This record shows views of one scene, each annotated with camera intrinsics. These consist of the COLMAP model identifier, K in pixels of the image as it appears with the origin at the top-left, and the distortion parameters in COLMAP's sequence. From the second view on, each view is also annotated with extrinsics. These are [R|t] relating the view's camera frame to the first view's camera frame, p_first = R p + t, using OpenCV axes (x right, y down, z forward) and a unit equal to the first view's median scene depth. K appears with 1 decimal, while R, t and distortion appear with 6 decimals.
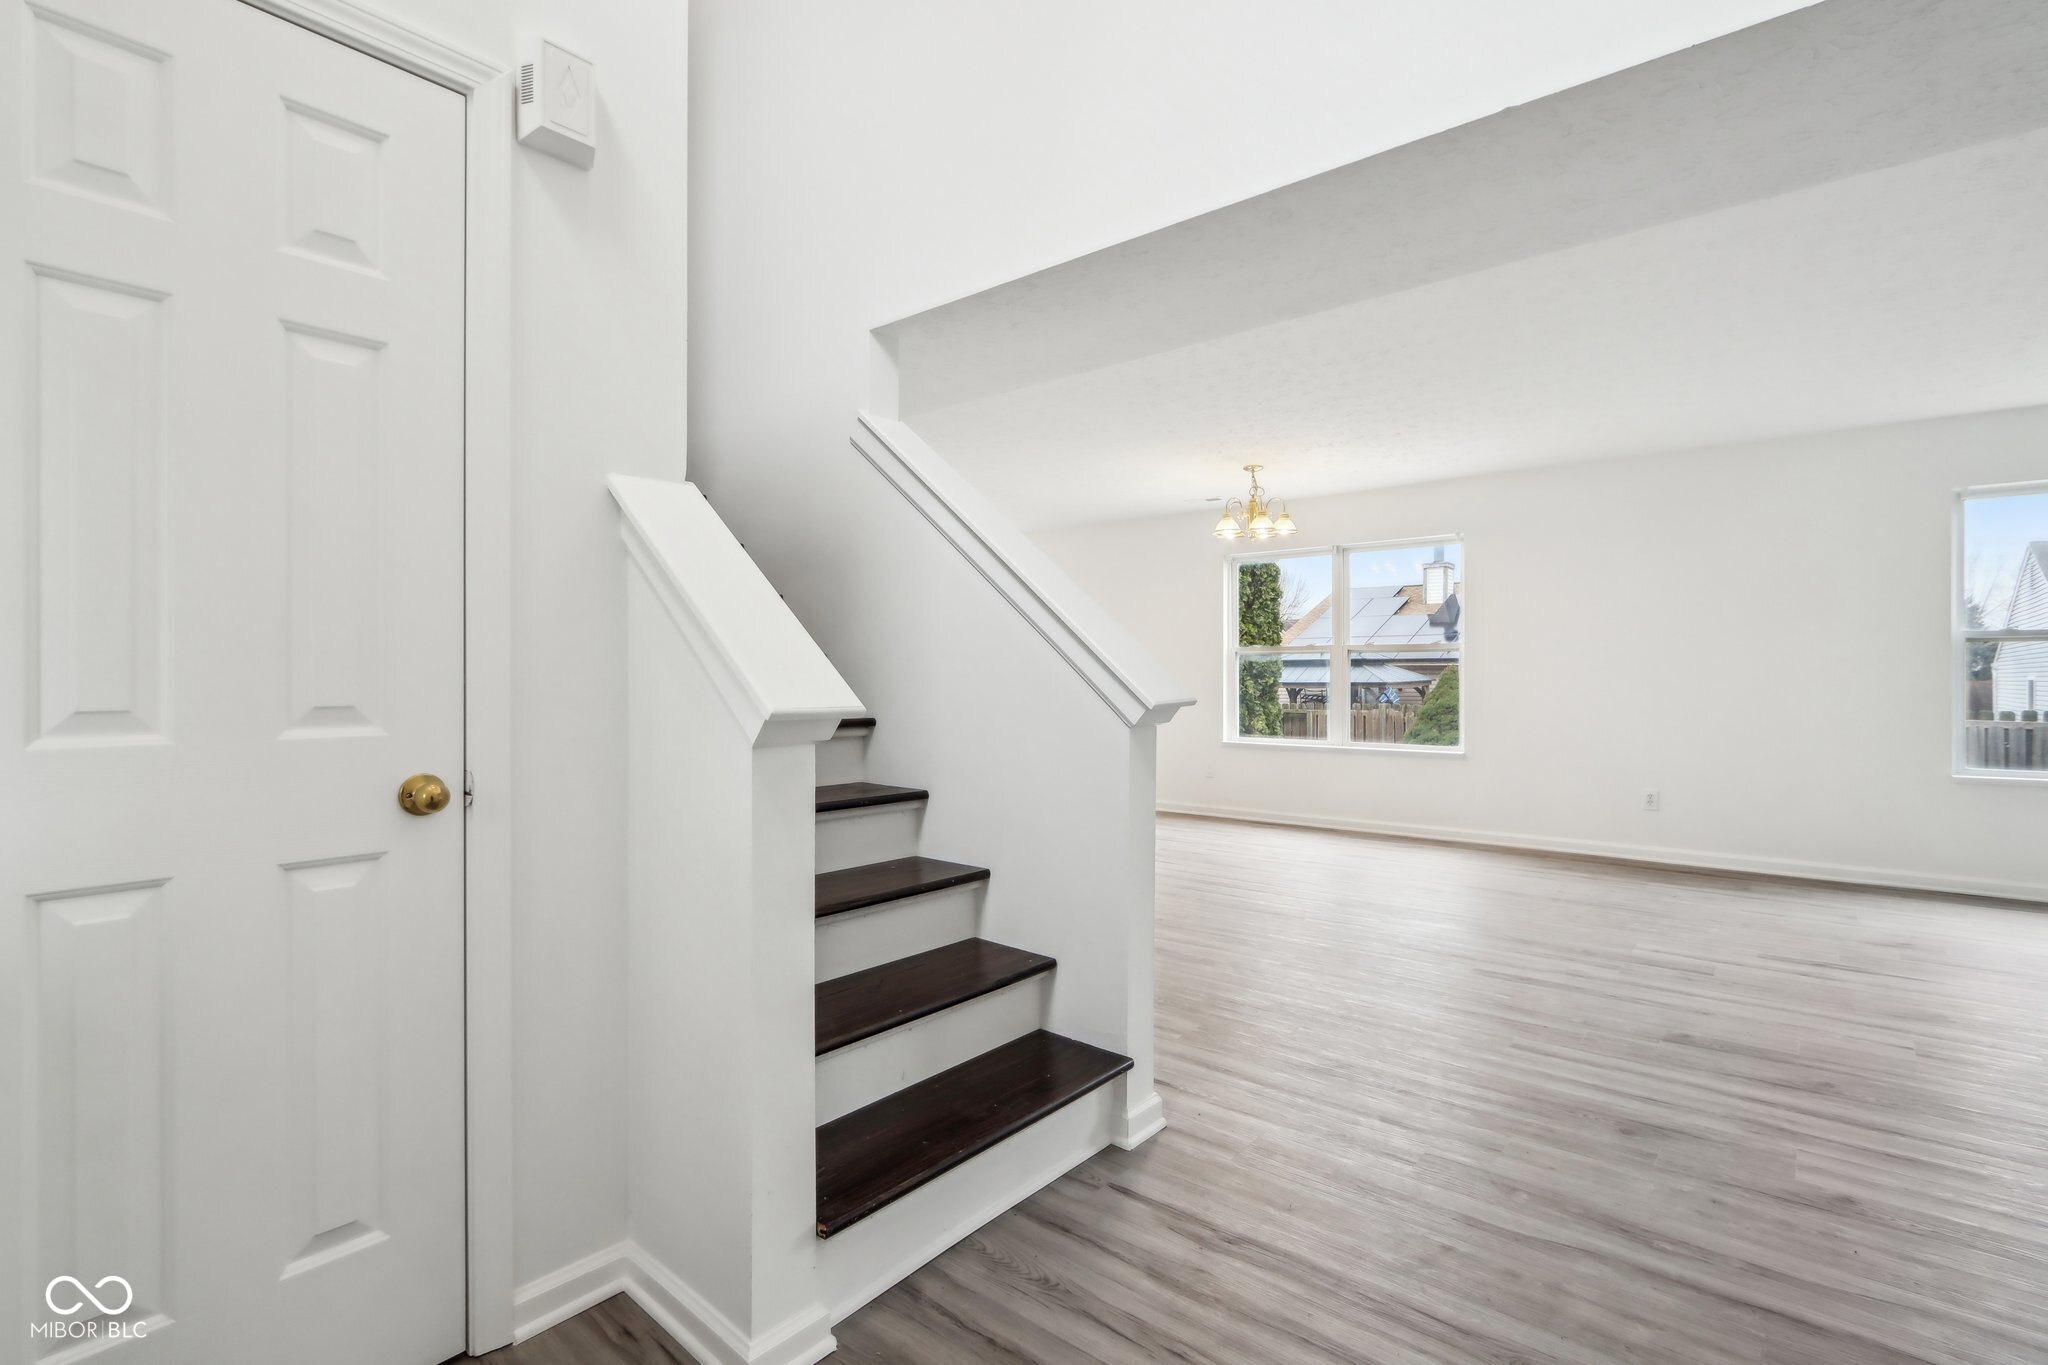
lens RADIAL K [[960.3, 0, 1017.8], [0, 960.3, 680.8], [0, 0, 1]] dist [-0.005332, 0.002557]
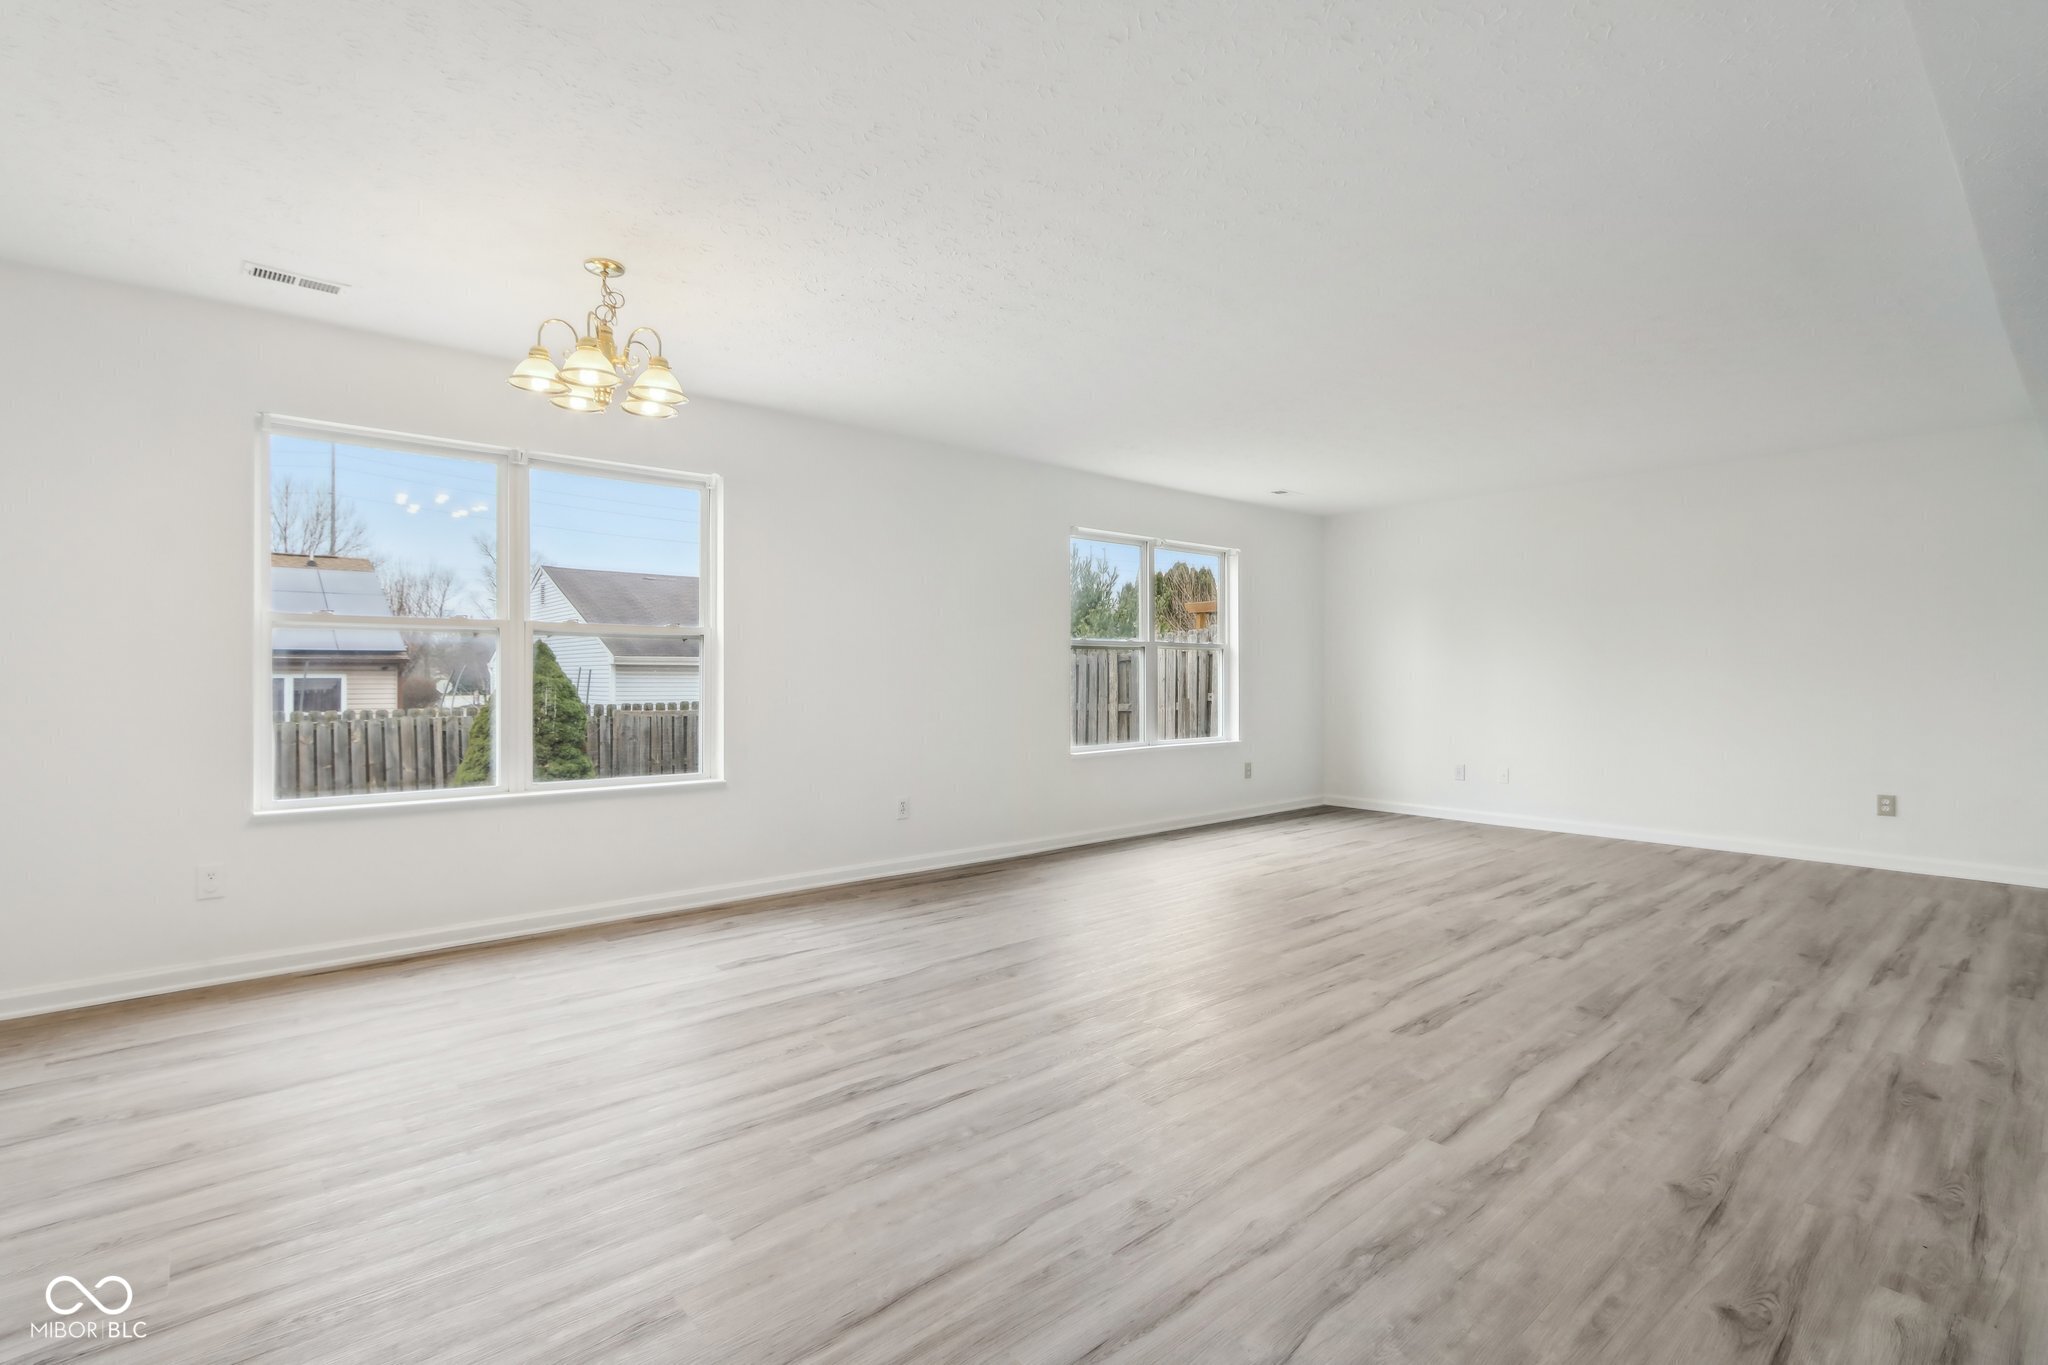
lens RADIAL K [[960.3, 0, 1024.2], [0, 960.3, 675.0], [0, 0, 1]] dist [-0.005332, 0.002557]
pose [[0.153530, 0.000586, 0.988144, -0.523330], [0.001010, 0.999999, -0.000750, -0.007971], [-0.988144, 0.001113, 0.153529, 1.603753]]
